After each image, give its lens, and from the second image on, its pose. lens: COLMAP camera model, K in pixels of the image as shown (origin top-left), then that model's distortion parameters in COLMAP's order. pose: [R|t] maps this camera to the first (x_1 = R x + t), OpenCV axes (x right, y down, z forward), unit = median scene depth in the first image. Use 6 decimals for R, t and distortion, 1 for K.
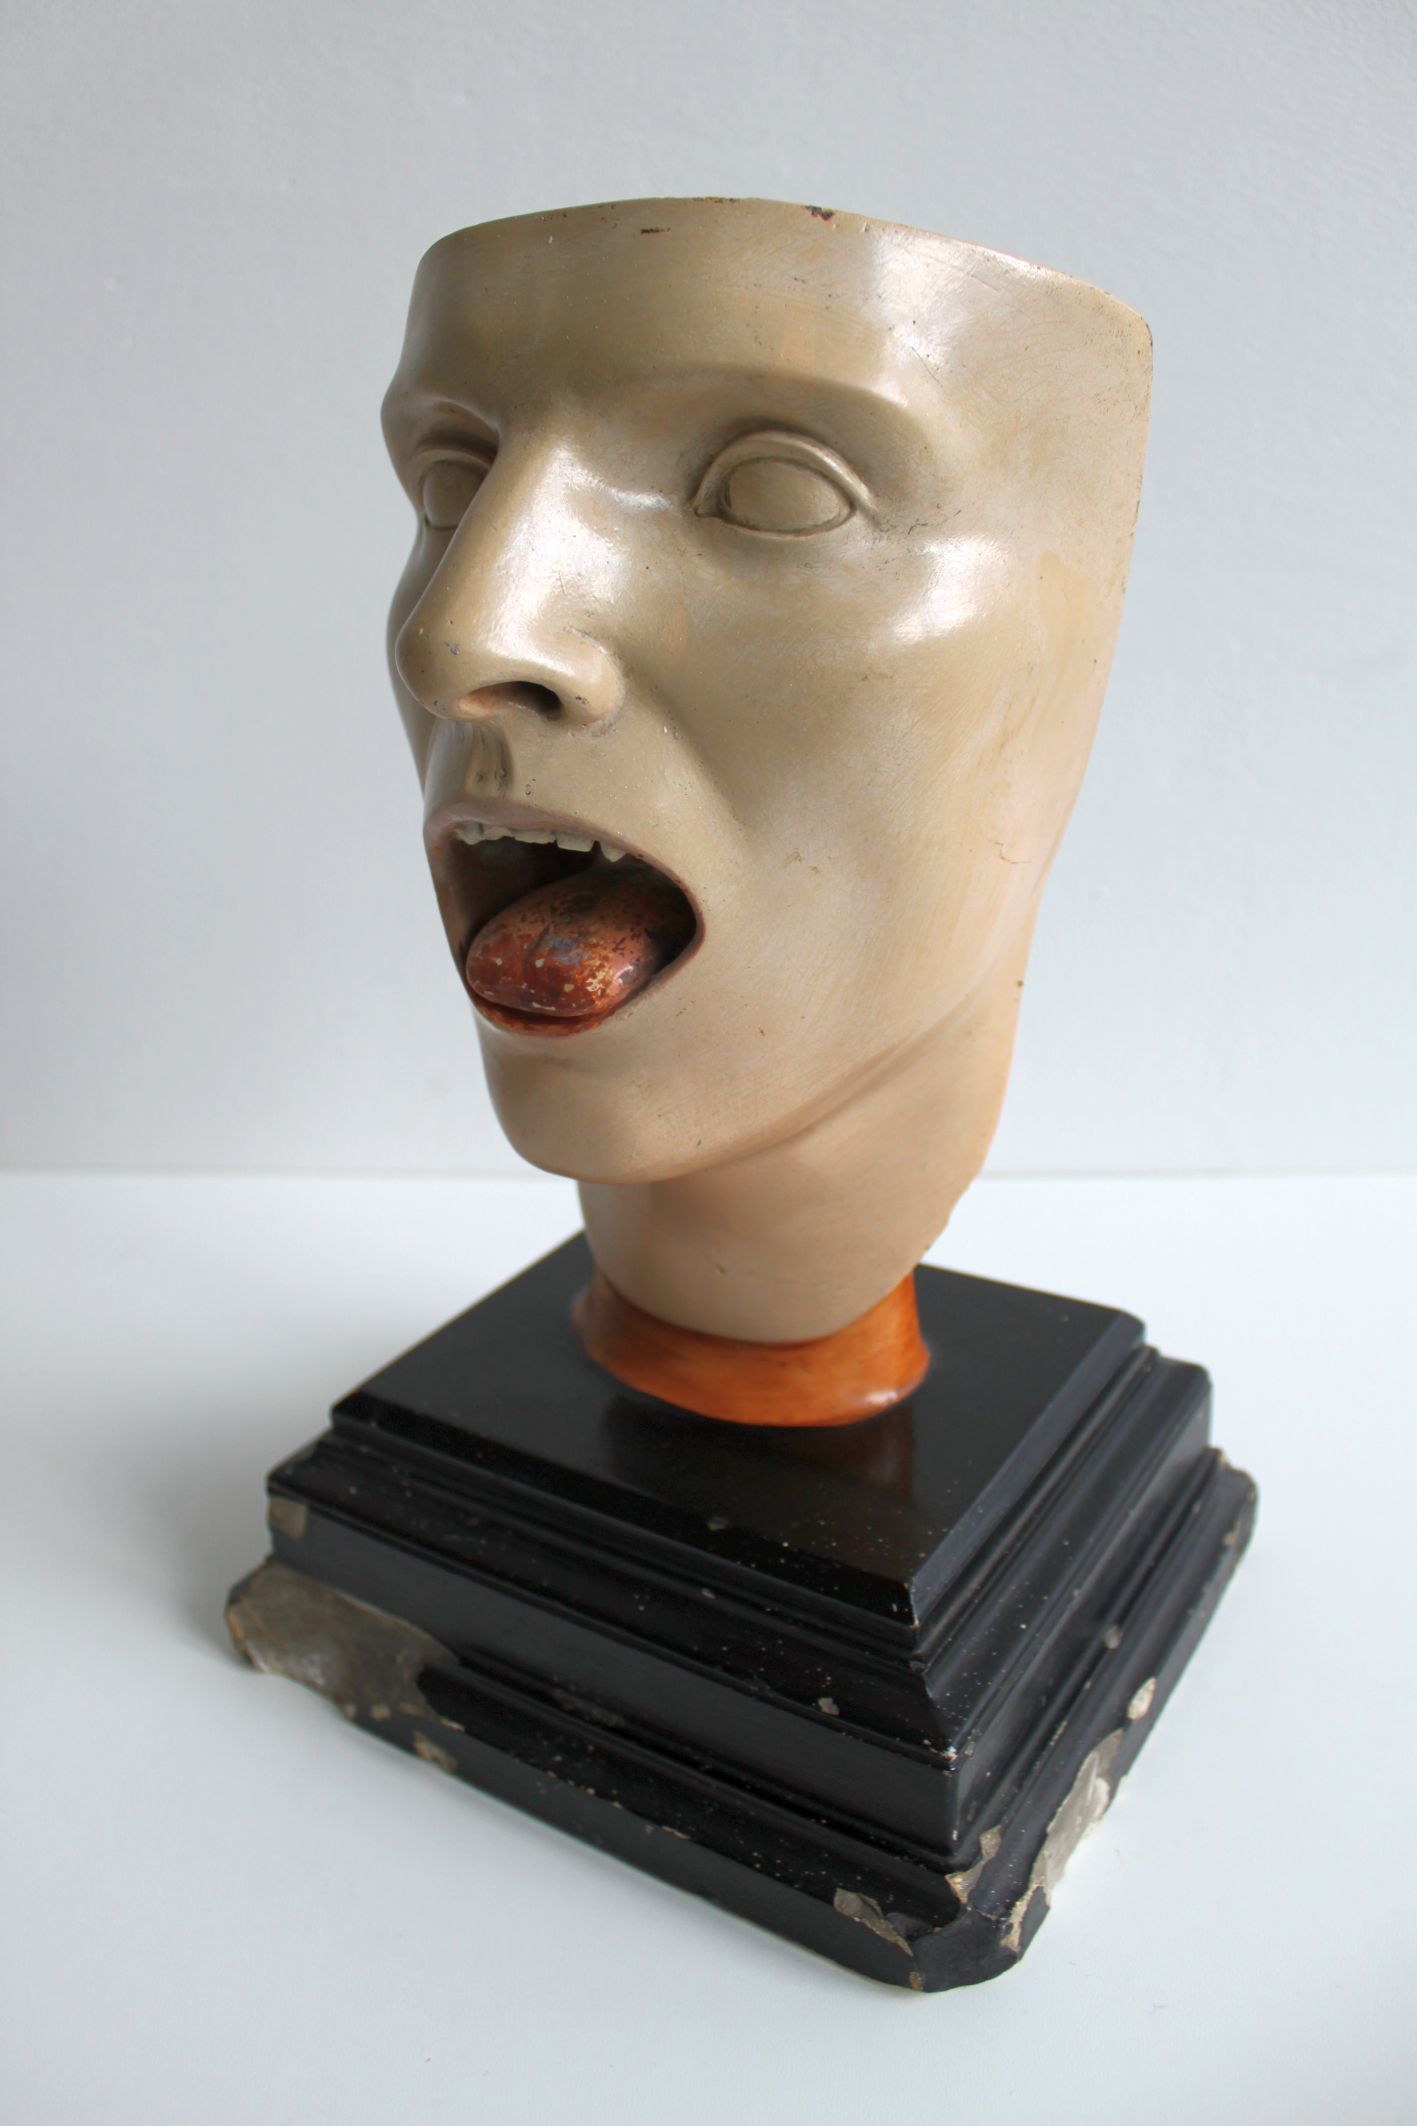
lens RADIAL K [[1854.9, 0, 708.5], [0, 1854.9, 1063.0], [0, 0, 1]] dist [-0.114147, 0.010078]
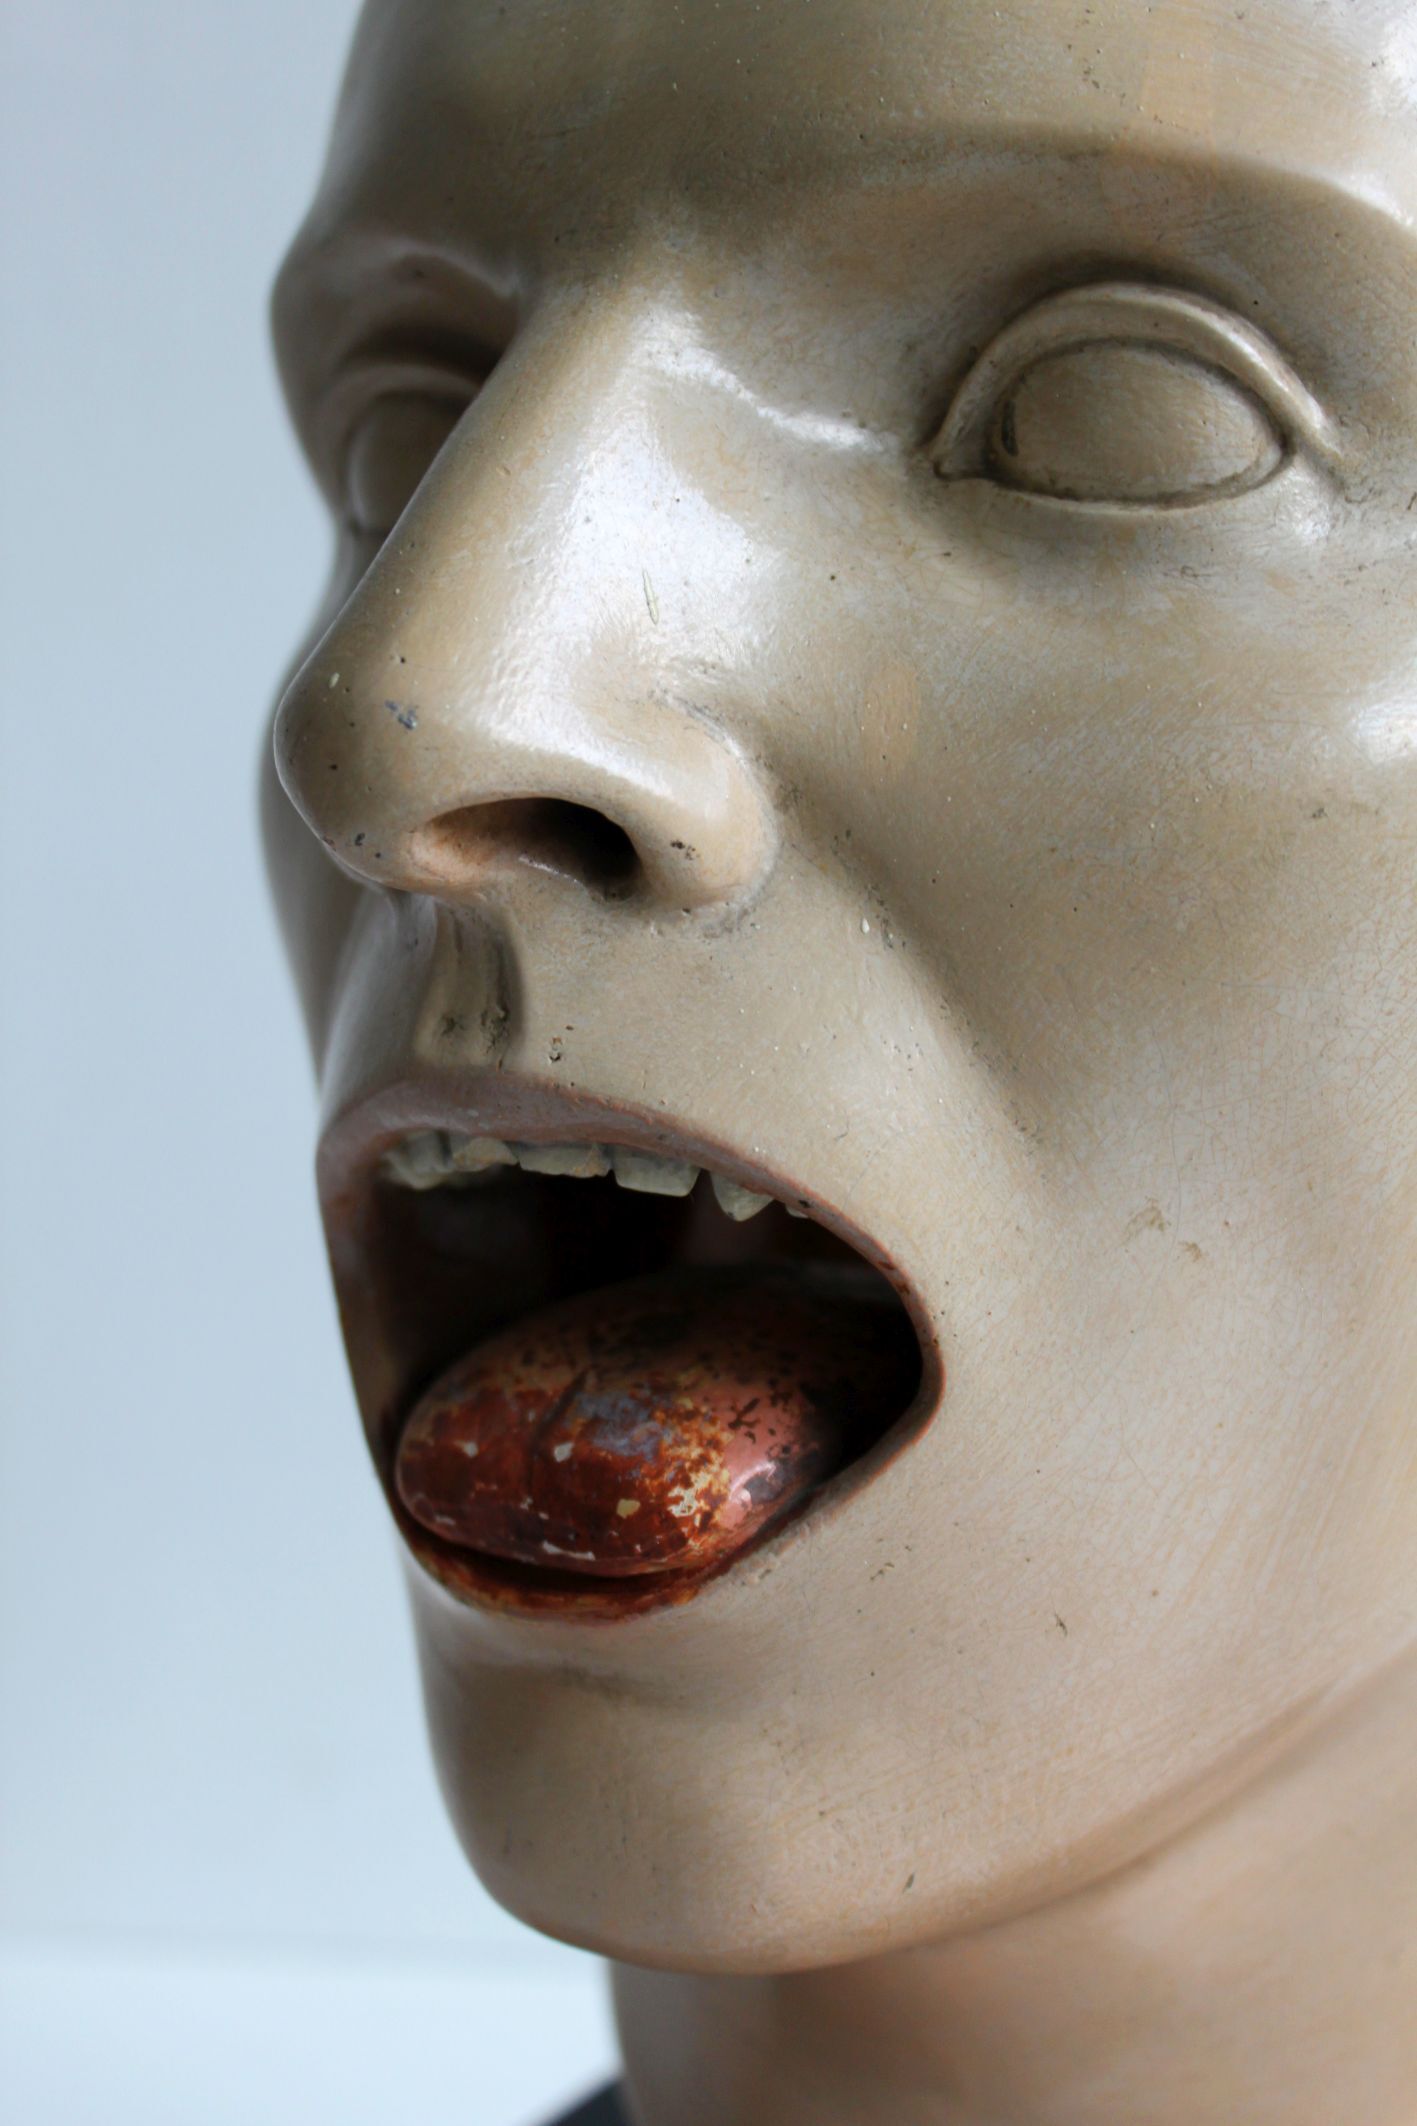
lens RADIAL K [[3154.5, 0, 662.0], [0, 3154.5, 1057.1], [0, 0, 1]] dist [-0.071845, 0.014136]
pose [[0.998933, 0.020086, -0.041580, -0.040156], [-0.028984, 0.973706, -0.225956, 0.025168], [0.035948, 0.226920, 0.973250, 0.259137]]
